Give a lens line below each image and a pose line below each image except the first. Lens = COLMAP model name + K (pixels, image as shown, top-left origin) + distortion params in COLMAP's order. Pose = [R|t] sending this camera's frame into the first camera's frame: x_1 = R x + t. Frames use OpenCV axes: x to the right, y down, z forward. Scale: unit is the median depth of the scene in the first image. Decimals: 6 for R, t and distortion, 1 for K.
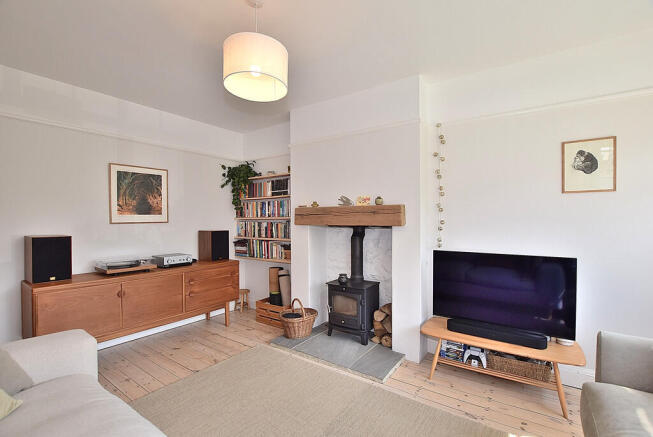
lens RADIAL K [[297.4, 0, 327.9], [0, 297.4, 221.4], [0, 0, 1]] dist [-0.026394, 0.000371]
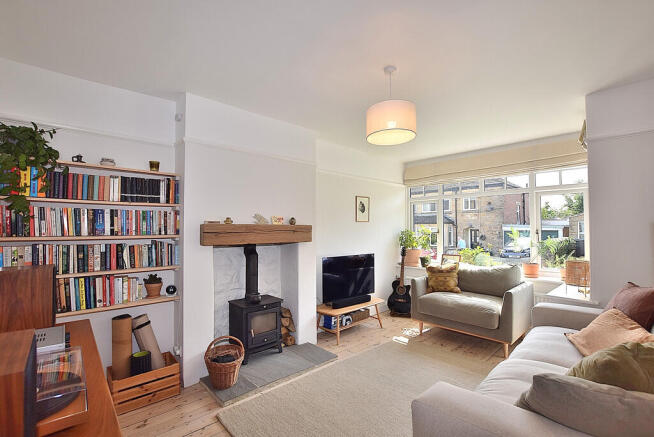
lens RADIAL K [[297.8, 0, 327.8], [0, 297.8, 223.2], [0, 0, 1]] dist [-0.026394, 0.000371]
pose [[0.204851, 0.023597, 0.978509, -0.808936], [0.006016, 0.999660, -0.025367, -0.025801], [-0.978775, 0.011083, 0.204639, 0.529370]]
